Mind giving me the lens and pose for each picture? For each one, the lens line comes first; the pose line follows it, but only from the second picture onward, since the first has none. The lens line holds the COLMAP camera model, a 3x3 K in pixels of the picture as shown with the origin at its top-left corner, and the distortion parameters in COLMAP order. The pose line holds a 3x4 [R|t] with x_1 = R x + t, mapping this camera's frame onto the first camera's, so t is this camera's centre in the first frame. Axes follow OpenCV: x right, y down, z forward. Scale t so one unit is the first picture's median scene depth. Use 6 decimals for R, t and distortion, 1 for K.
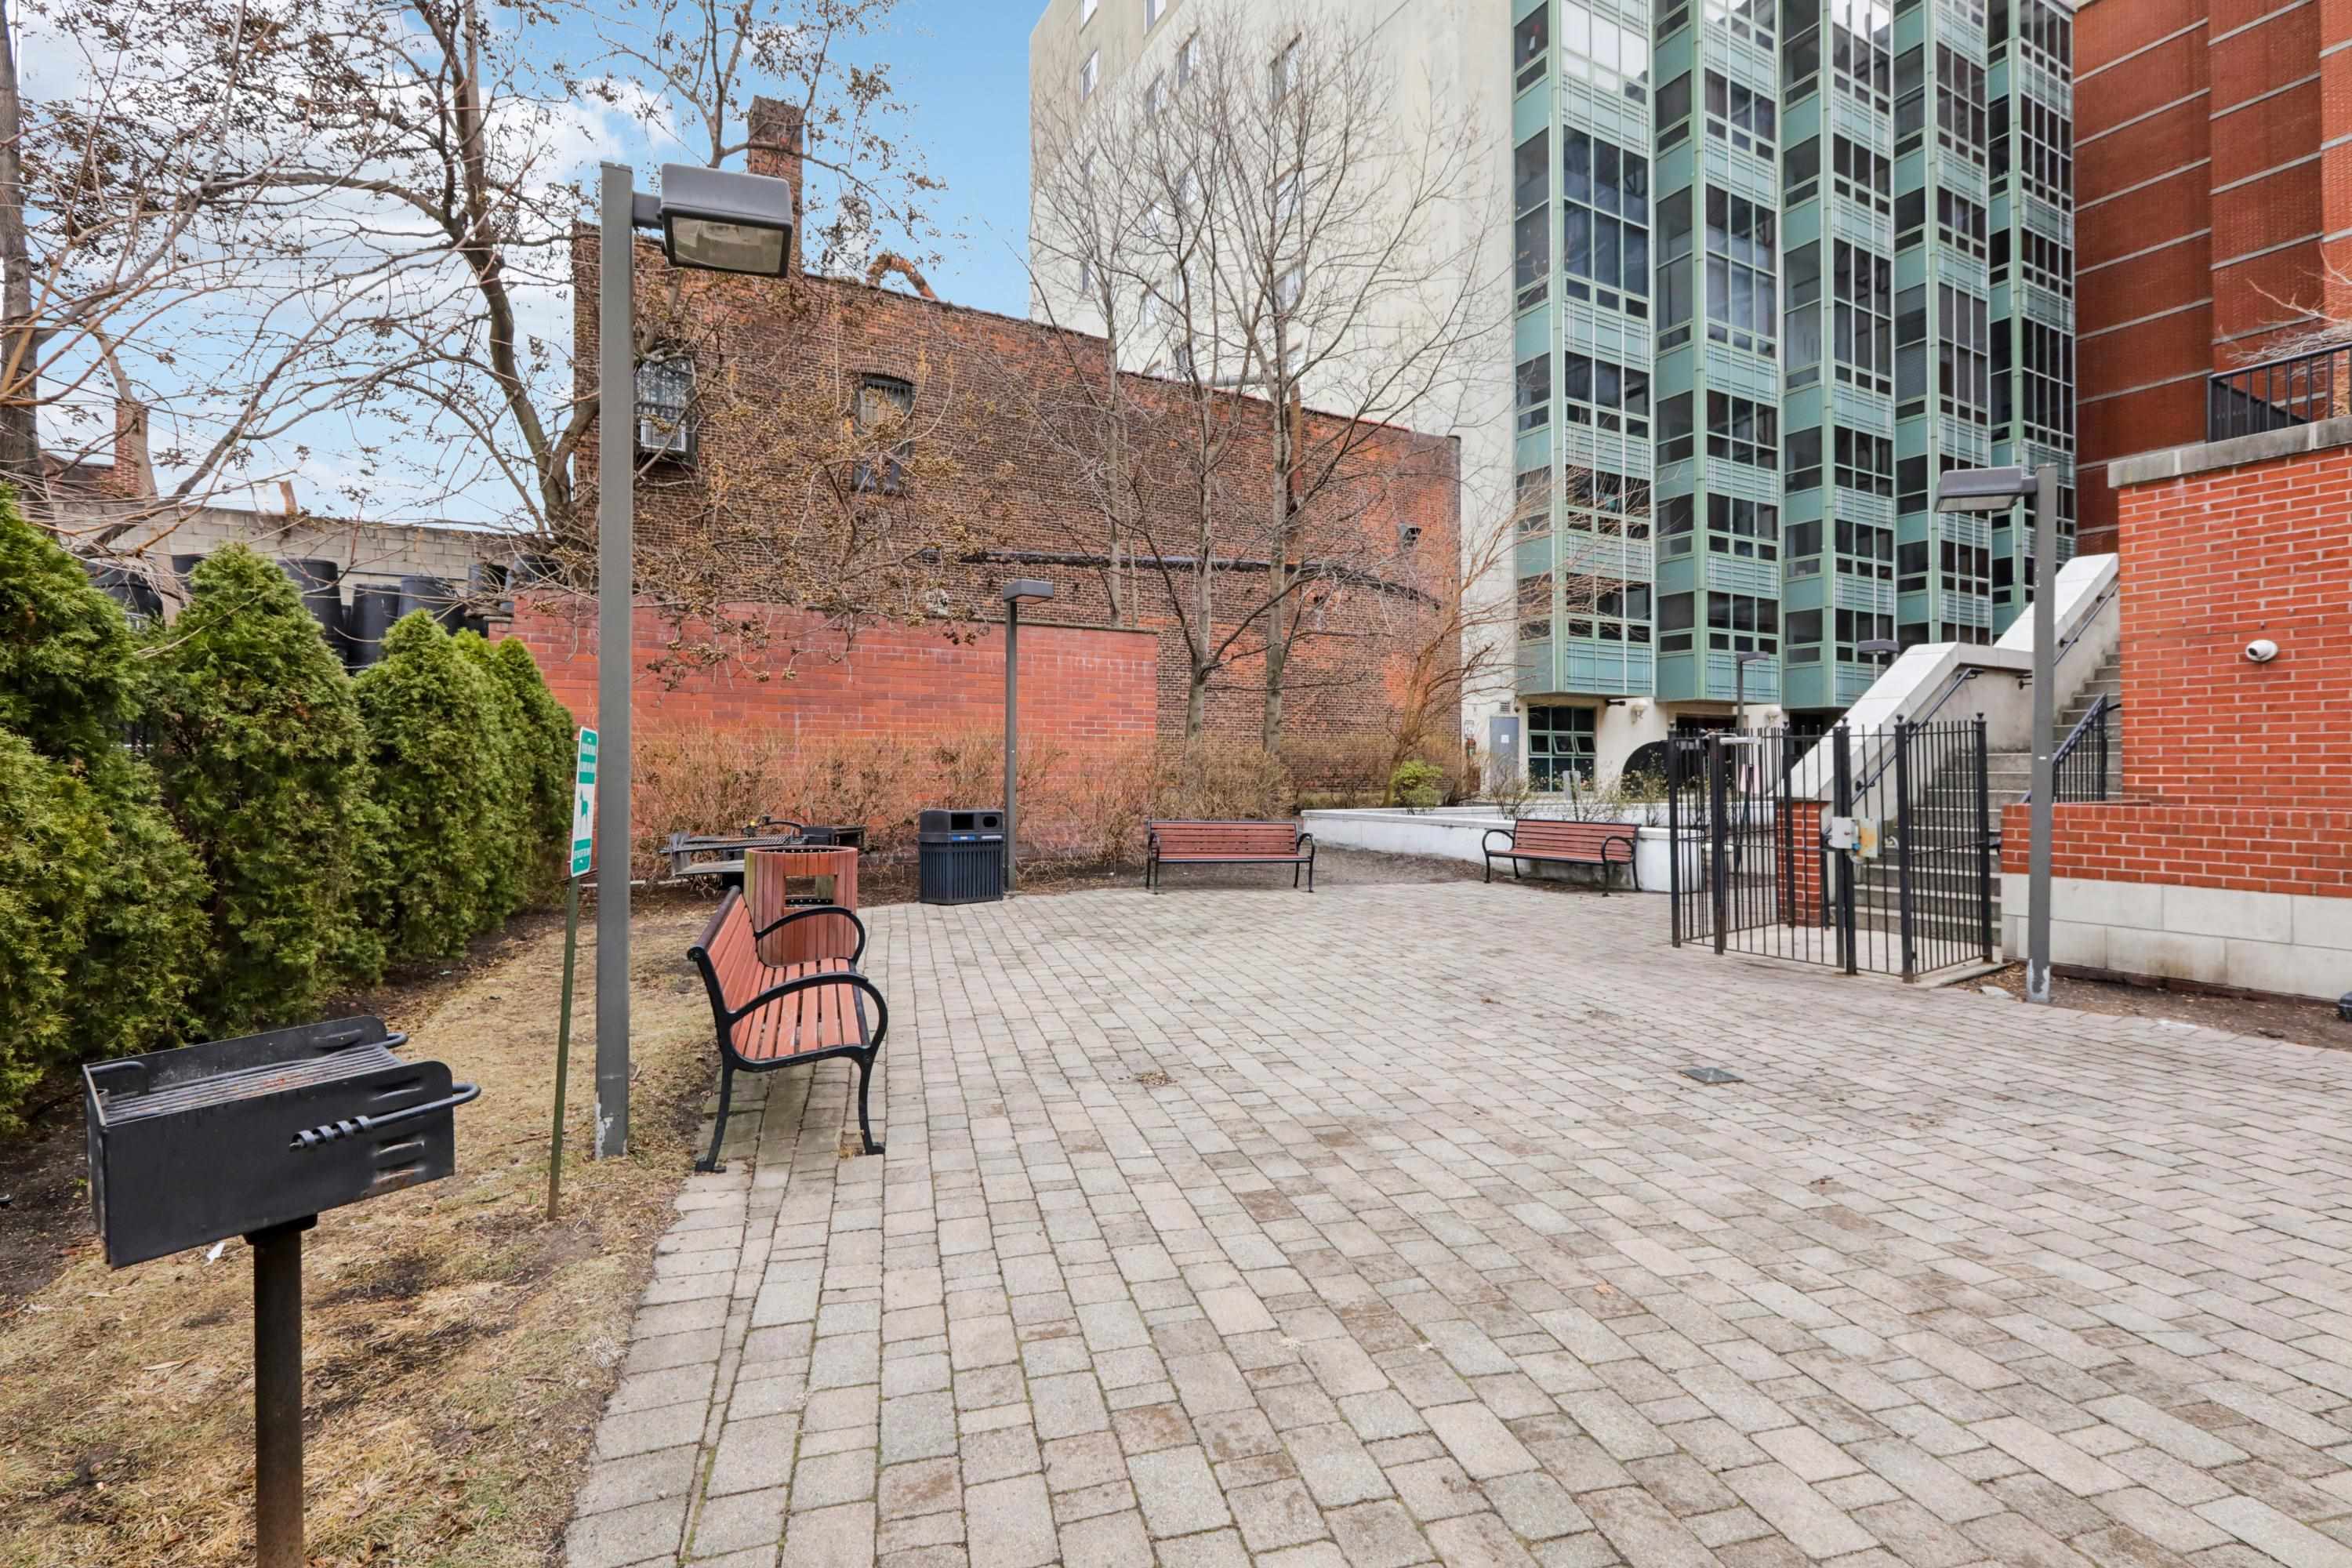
lens RADIAL K [[1059.8, 0, 1171.7], [0, 1059.8, 778.6], [0, 0, 1]] dist [0.000488, 0.000976]
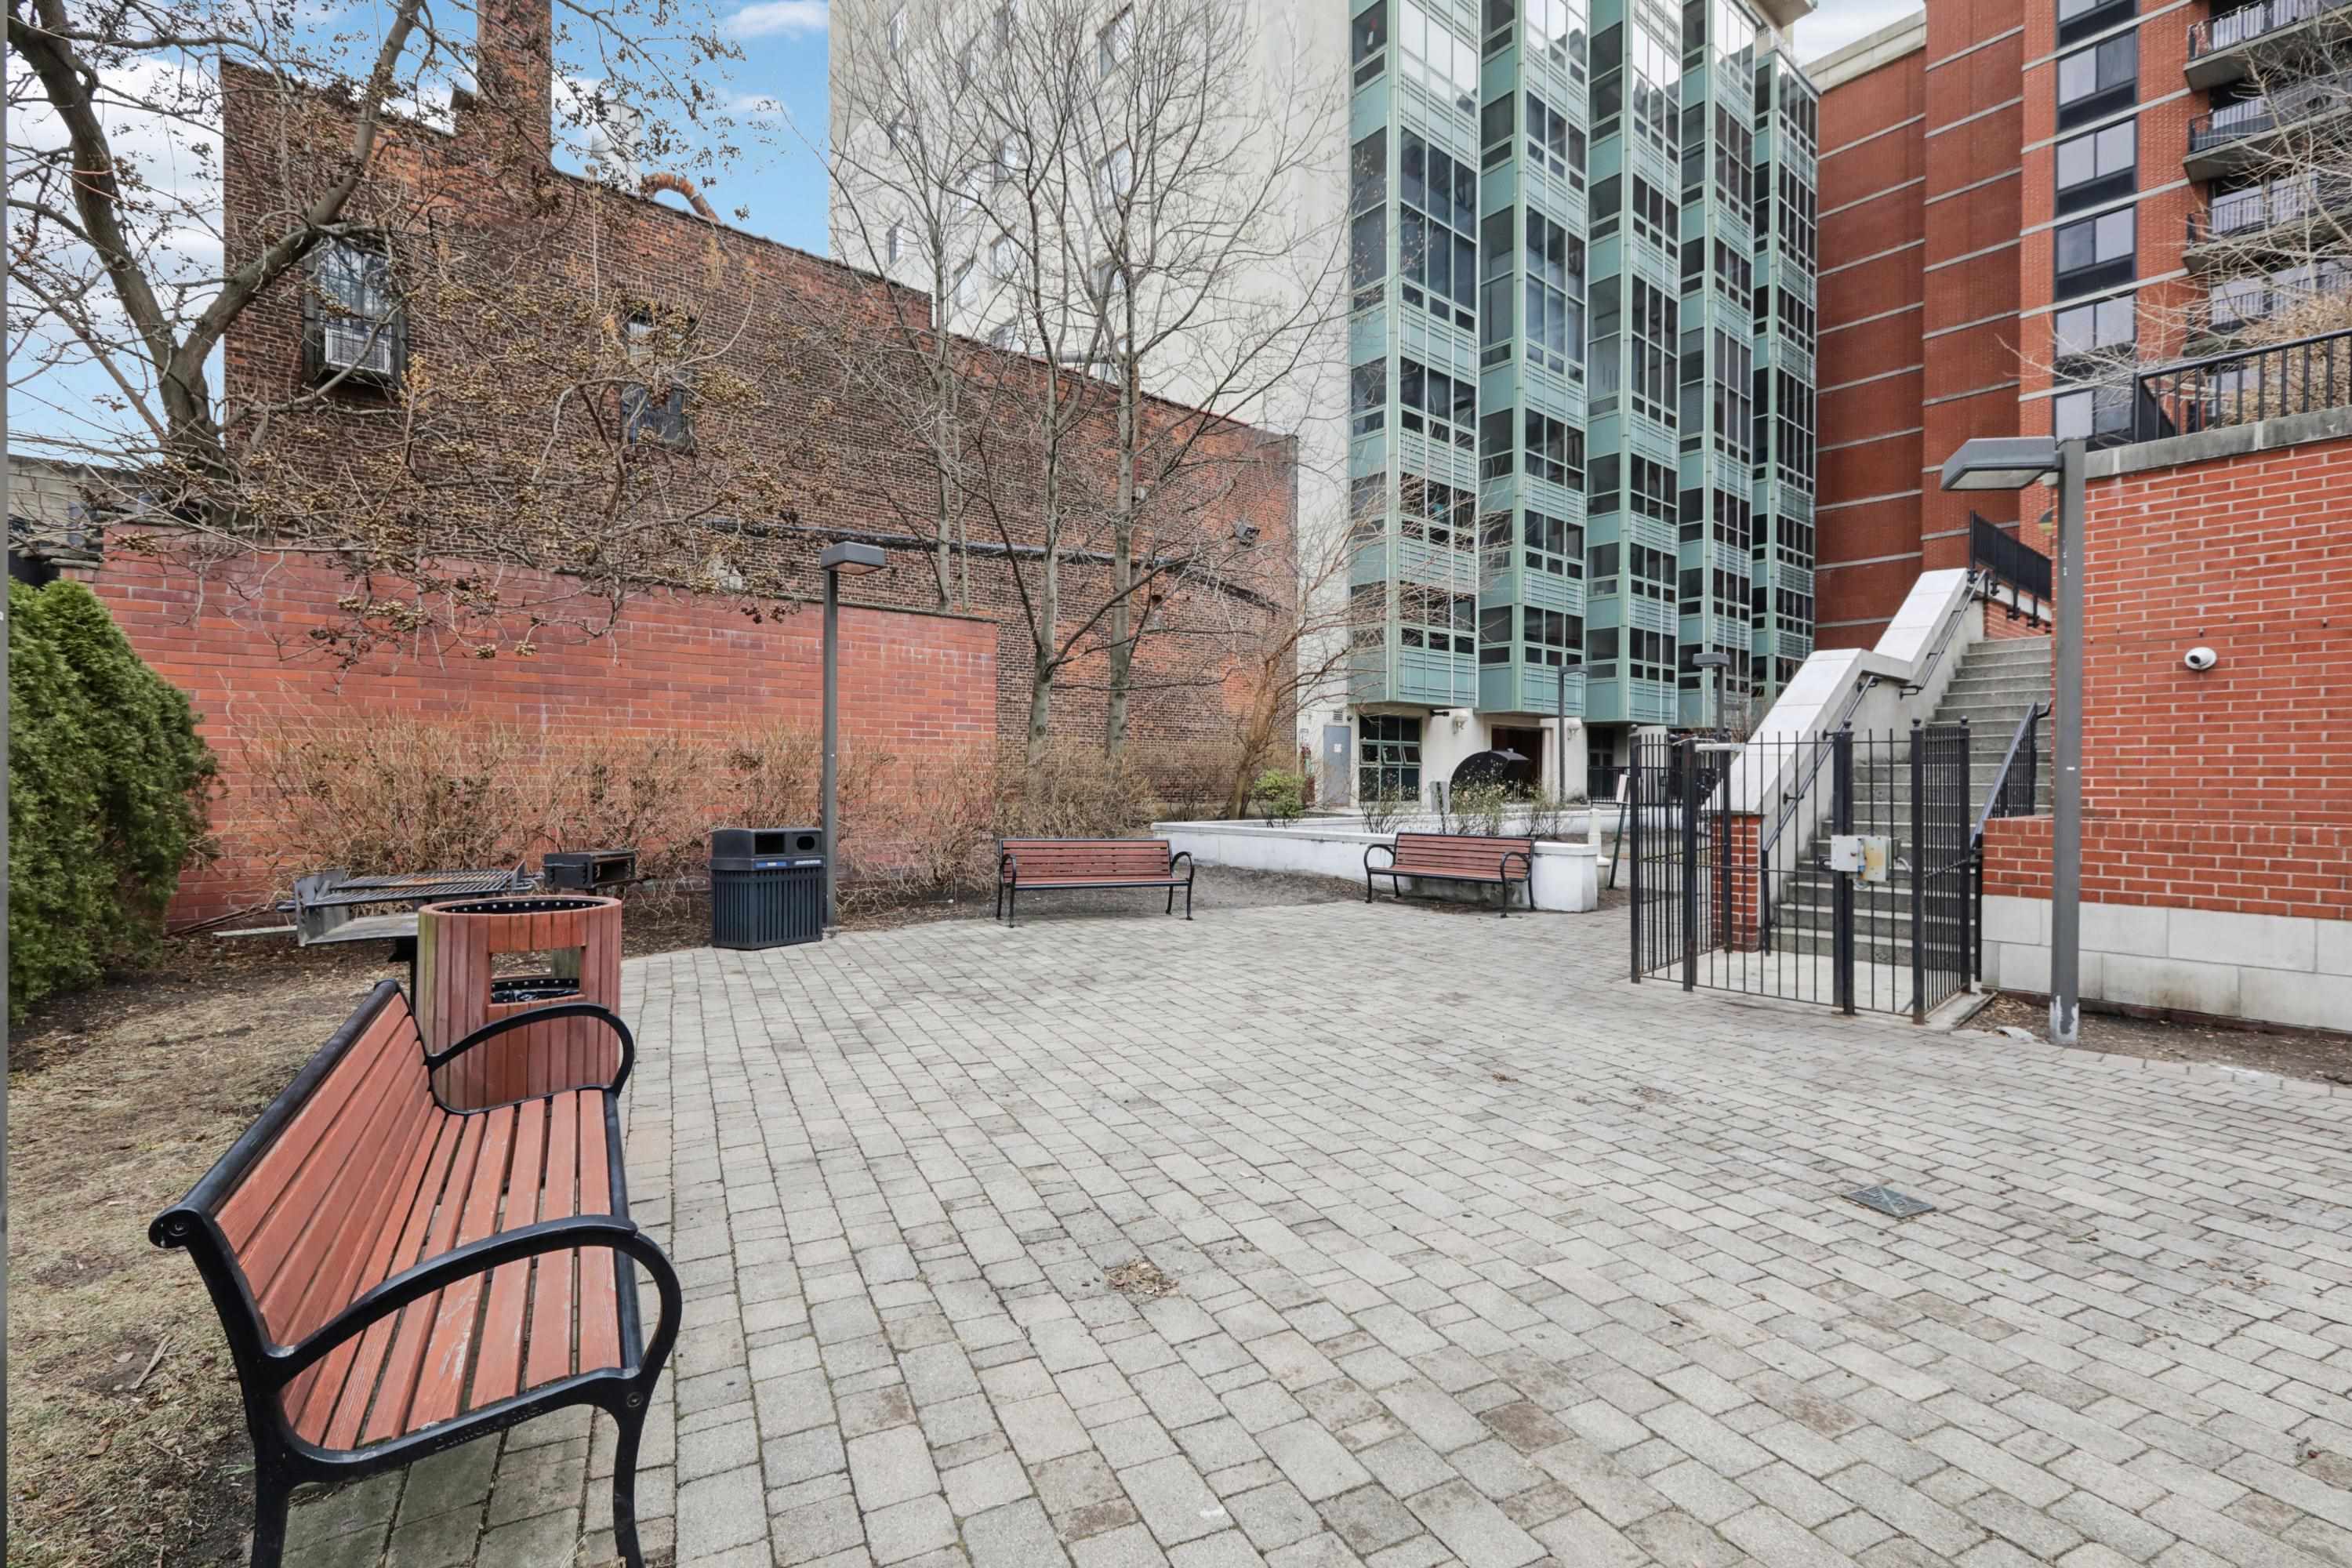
lens RADIAL K [[1059.8, 0, 1183.6], [0, 1059.8, 795.2], [0, 0, 1]] dist [0.000488, 0.000976]
pose [[0.981329, 0.000030, 0.192335, -0.039823], [-0.001470, 0.999972, 0.007346, -0.001367], [-0.192330, -0.007491, 0.981302, 0.141770]]
